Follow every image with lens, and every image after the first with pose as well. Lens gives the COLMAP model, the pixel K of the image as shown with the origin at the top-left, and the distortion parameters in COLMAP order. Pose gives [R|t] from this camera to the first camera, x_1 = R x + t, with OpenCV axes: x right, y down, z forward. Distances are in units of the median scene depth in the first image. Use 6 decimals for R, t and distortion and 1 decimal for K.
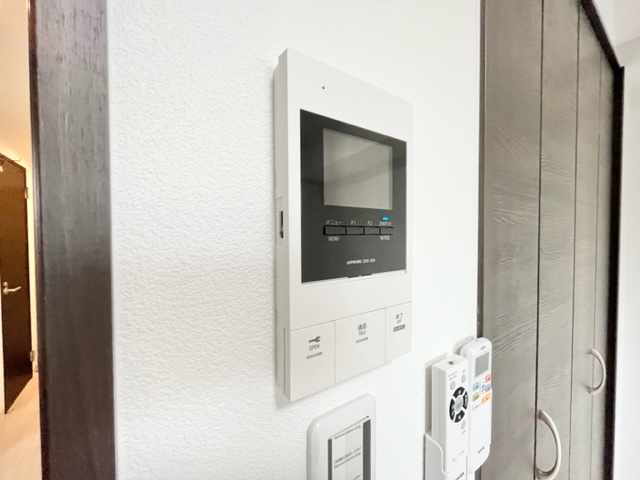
lens RADIAL K [[260.6, 0, 320.1], [0, 260.6, 238.6], [0, 0, 1]] dist [-0.002432, 0.000098]
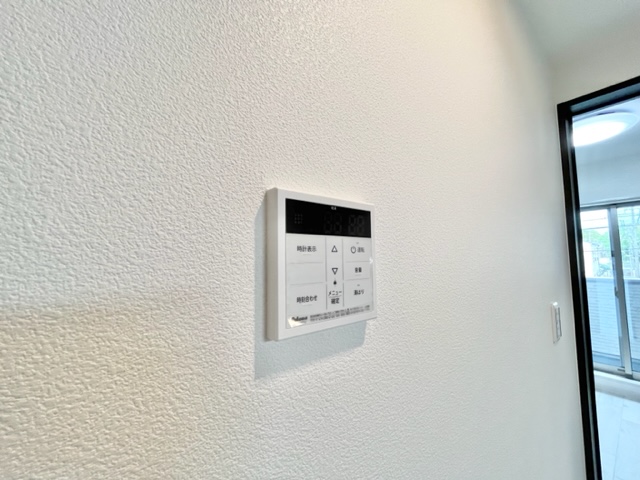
lens RADIAL K [[260.6, 0, 320.8], [0, 260.6, 241.3], [0, 0, 1]] dist [-0.002432, 0.000098]
pose [[0.997970, -0.008956, 0.063047, -0.296367], [0.014674, 0.995758, -0.090834, -0.000897], [-0.061966, 0.091574, 0.993868, -0.459413]]
